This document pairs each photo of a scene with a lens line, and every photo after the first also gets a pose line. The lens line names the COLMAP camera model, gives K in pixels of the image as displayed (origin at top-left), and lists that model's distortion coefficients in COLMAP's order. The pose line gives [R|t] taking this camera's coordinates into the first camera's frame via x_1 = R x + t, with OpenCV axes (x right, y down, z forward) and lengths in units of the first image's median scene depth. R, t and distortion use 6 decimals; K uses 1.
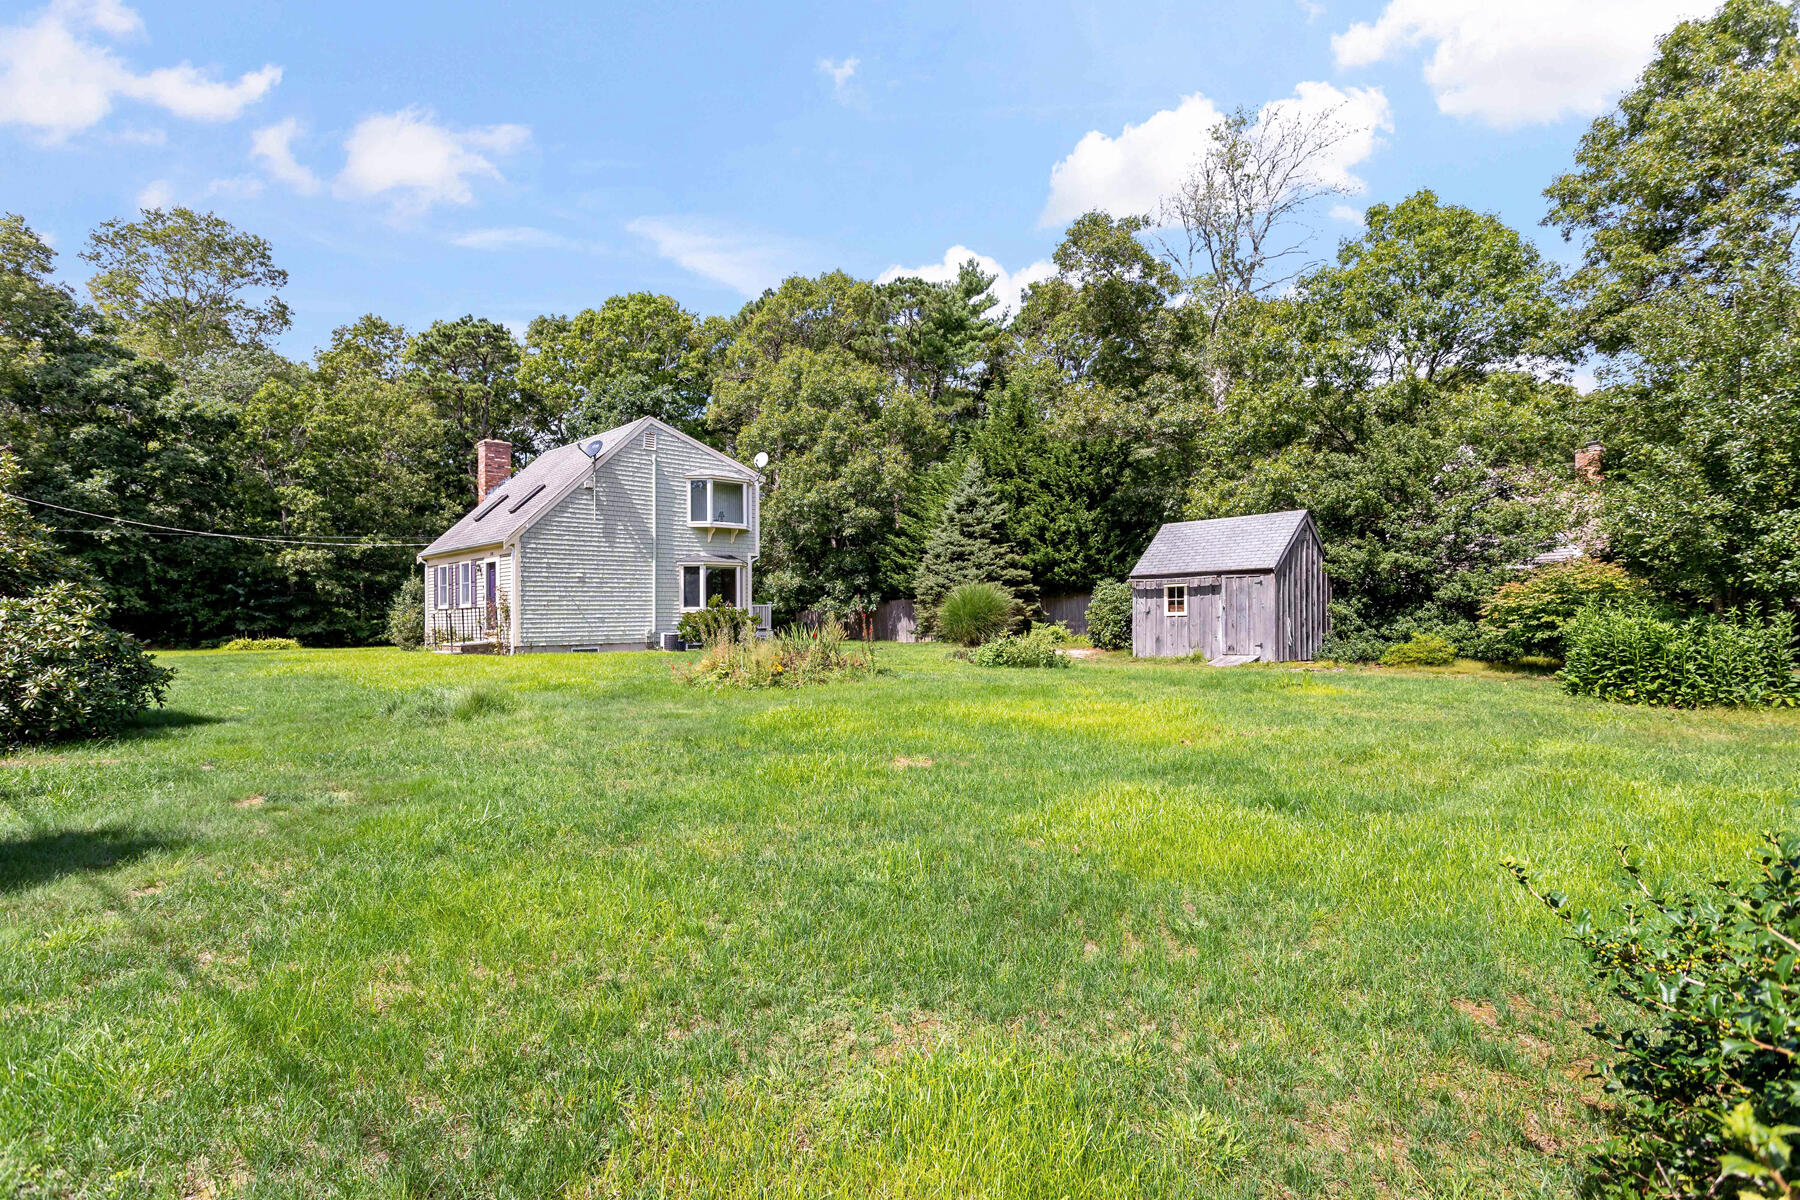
lens RADIAL K [[910.2, 0, 907.5], [0, 910.2, 598.7], [0, 0, 1]] dist [0.003973, -0.000212]
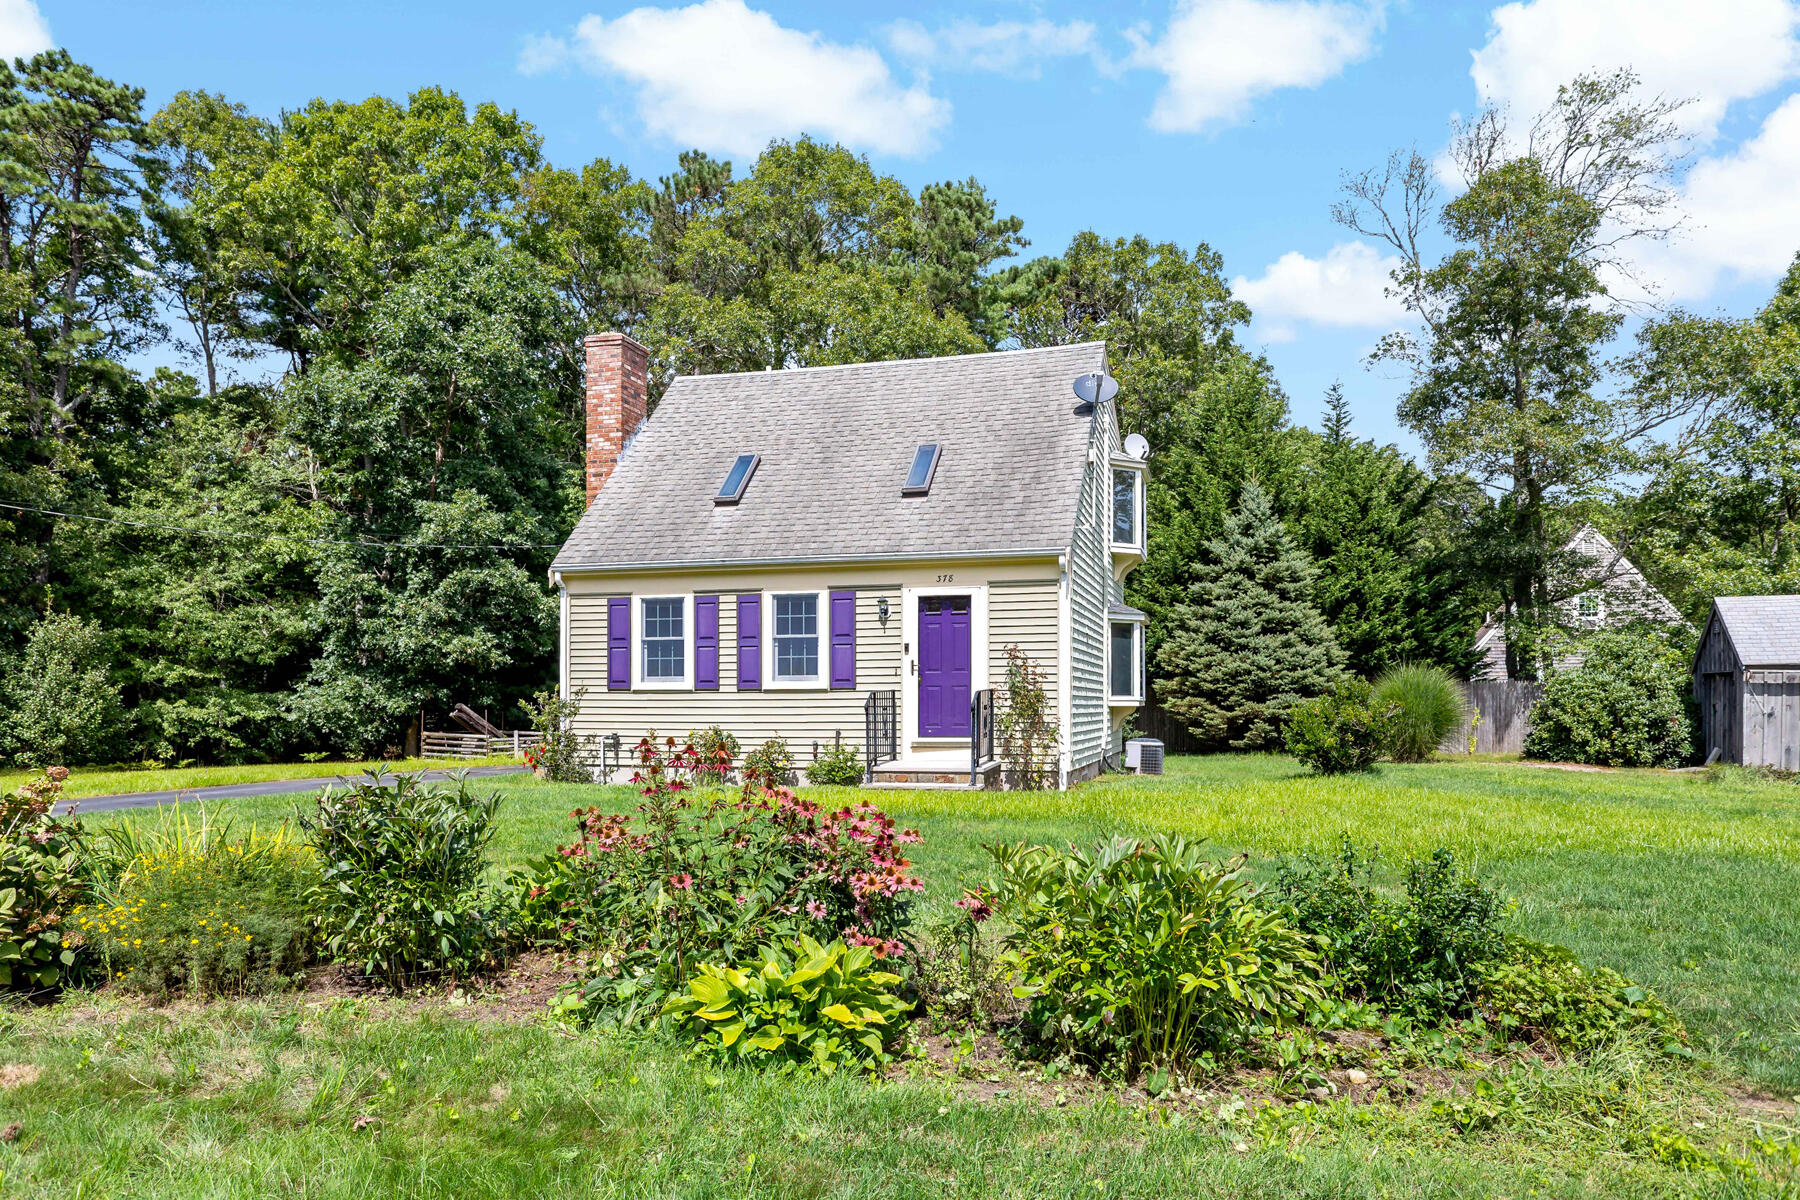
lens RADIAL K [[1232.3, 0, 893.3], [0, 1232.3, 690.1], [0, 0, 1]] dist [-0.000278, 0.000417]
pose [[0.854873, 0.019018, 0.518489, -0.710948], [-0.020218, 0.999790, -0.003337, 0.010510], [-0.518443, -0.007630, 0.855078, 0.403207]]
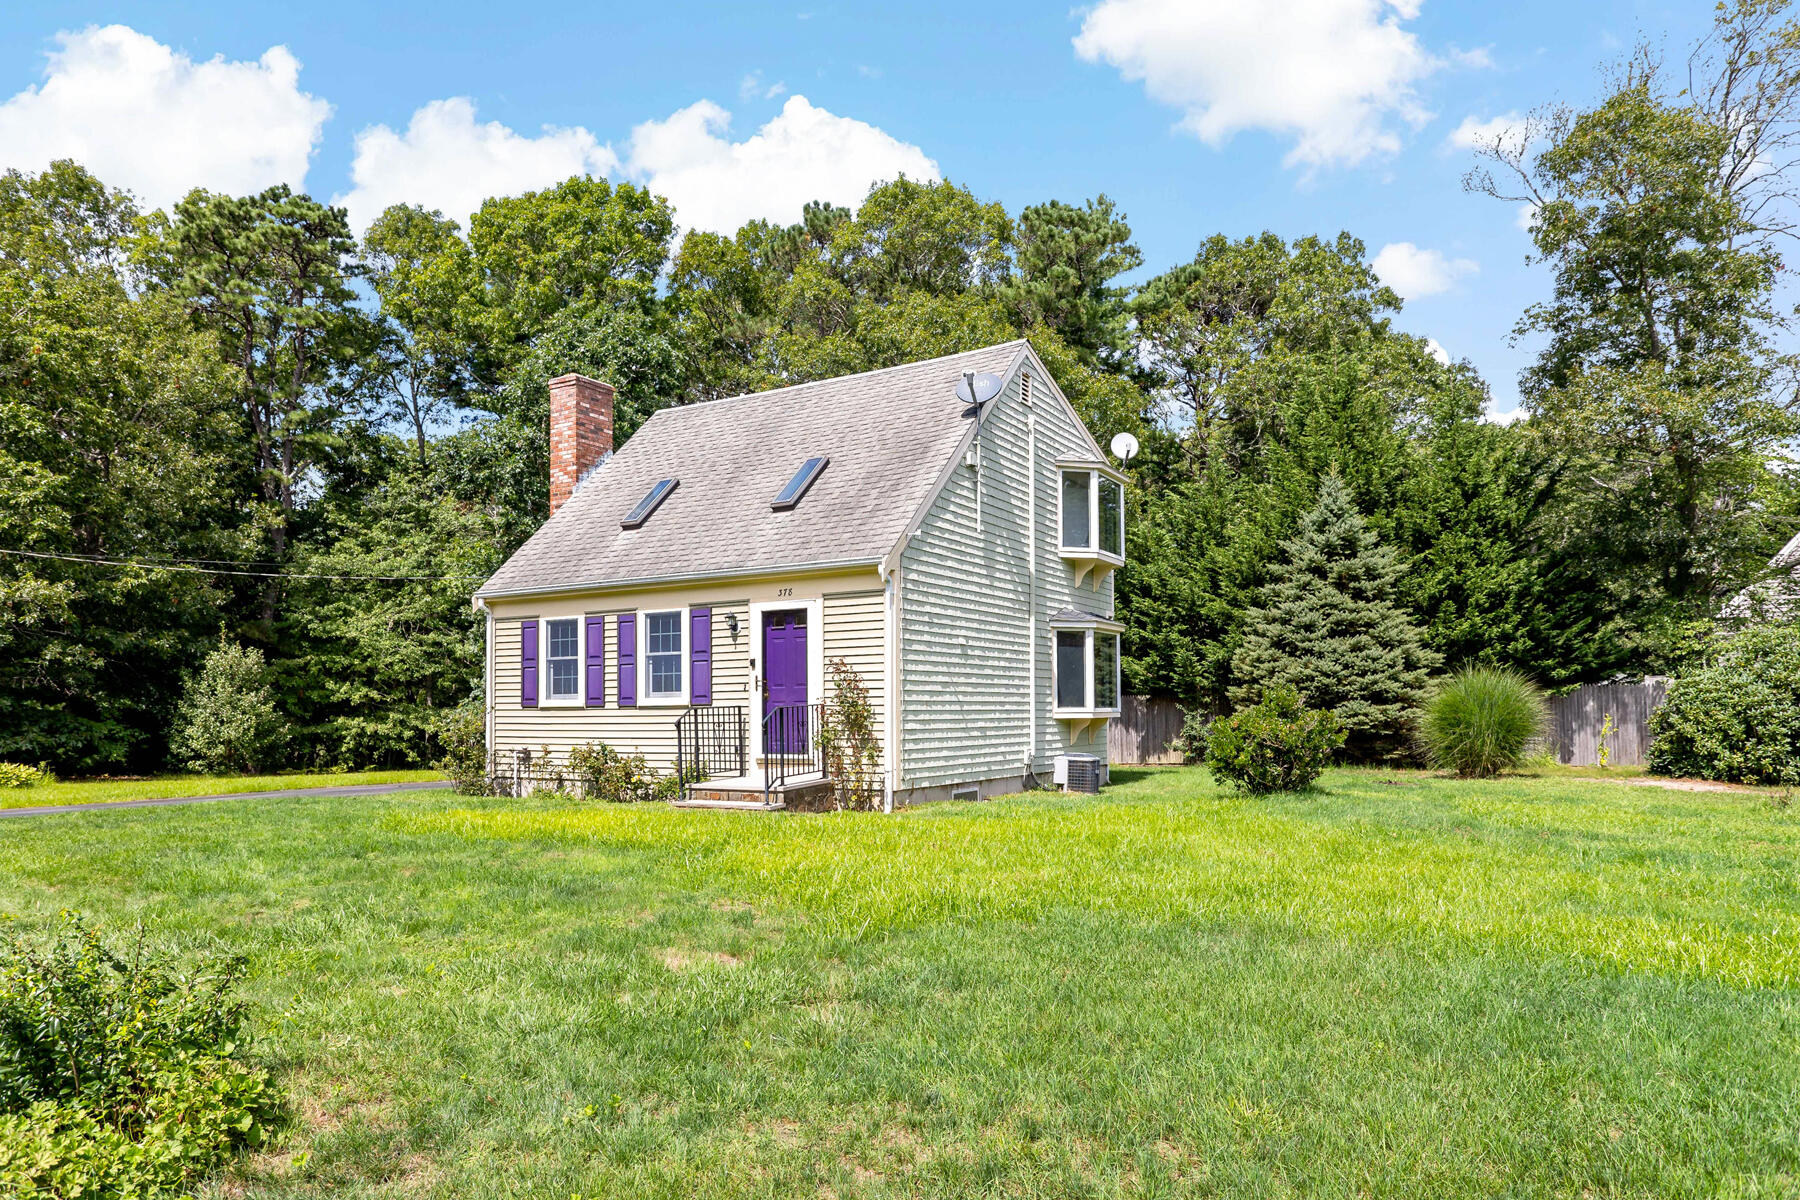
lens RADIAL K [[1136.4, 0, 897.5], [0, 1136.4, 670.0], [0, 0, 1]] dist [-0.000144, 0.000158]
pose [[0.962244, 0.015598, 0.271741, -0.489109], [-0.009949, 0.999705, -0.022152, 0.002973], [-0.272006, 0.018612, 0.962116, 0.367439]]
